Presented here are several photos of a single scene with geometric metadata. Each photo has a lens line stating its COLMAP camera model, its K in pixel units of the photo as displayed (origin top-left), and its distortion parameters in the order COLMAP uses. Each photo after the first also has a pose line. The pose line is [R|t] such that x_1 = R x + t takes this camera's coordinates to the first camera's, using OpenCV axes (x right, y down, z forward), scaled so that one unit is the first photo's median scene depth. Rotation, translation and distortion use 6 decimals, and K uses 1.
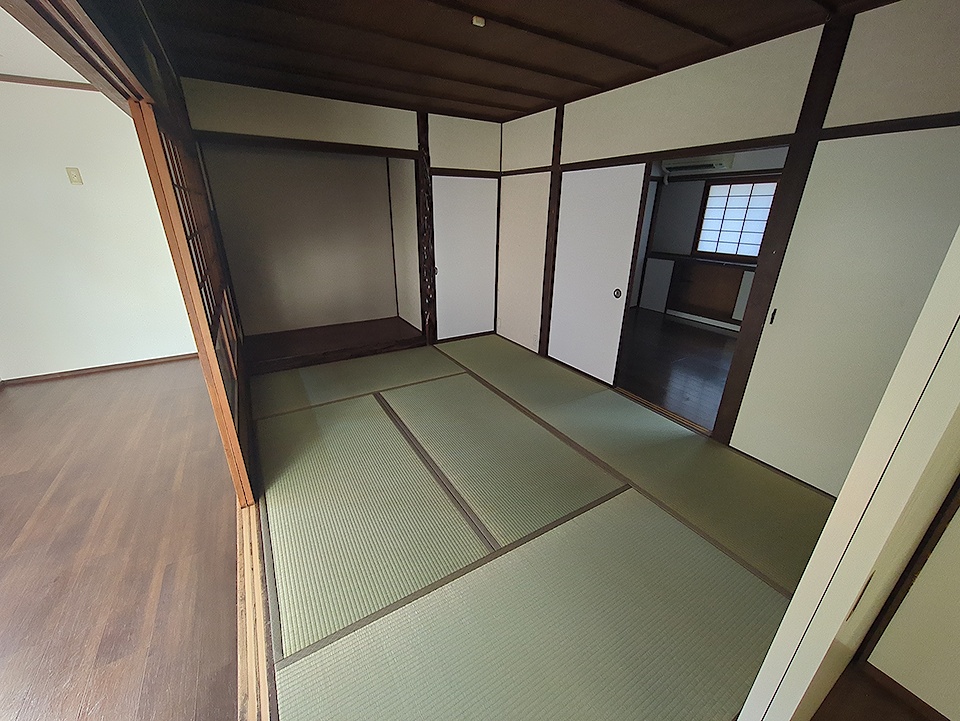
lens RADIAL K [[383.2, 0, 481.6], [0, 383.2, 345.9], [0, 0, 1]] dist [0.001650, 0.000162]
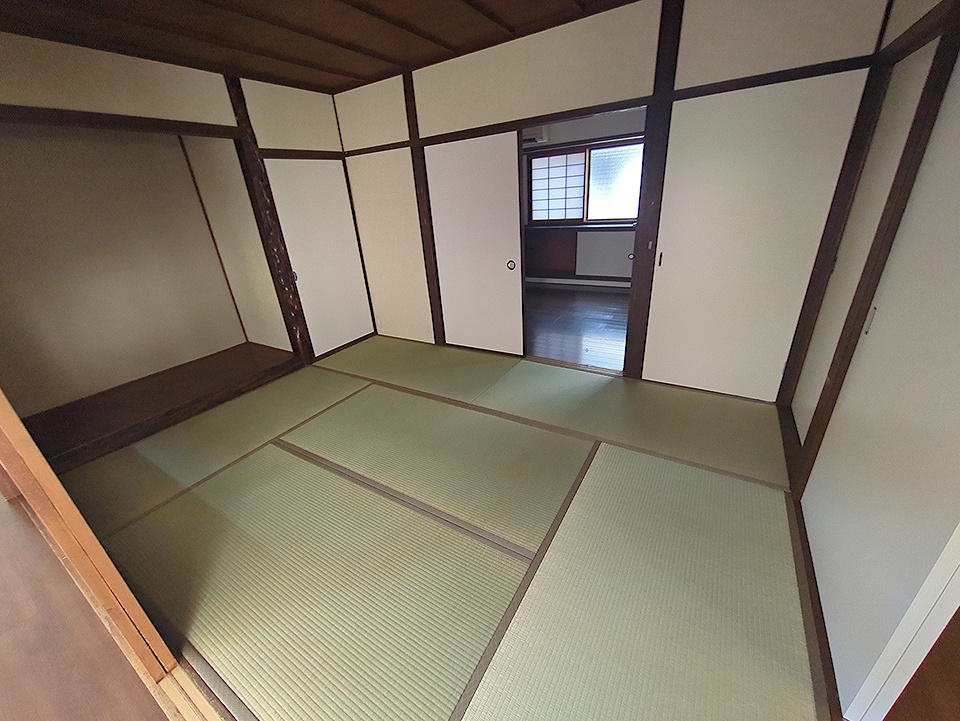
lens RADIAL K [[383.2, 0, 478.2], [0, 383.2, 347.8], [0, 0, 1]] dist [0.001650, 0.000162]
pose [[0.889092, -0.241115, 0.389075, -0.132998], [0.229805, 0.970254, 0.076142, -0.018881], [-0.395860, 0.021714, 0.918054, 0.094491]]
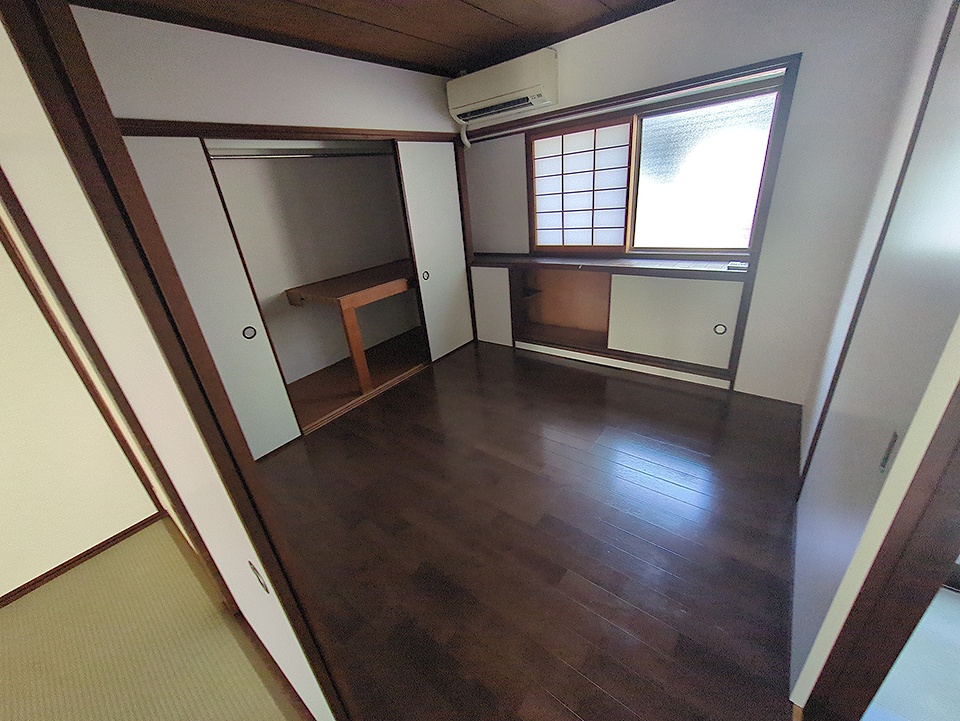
lens RADIAL K [[383.2, 0, 474.5], [0, 383.2, 353.6], [0, 0, 1]] dist [0.001650, 0.000162]
pose [[0.935538, -0.236026, 0.262793, 0.365614], [0.222369, 0.971592, 0.081000, -0.215508], [-0.274446, -0.017341, 0.961446, 0.590488]]
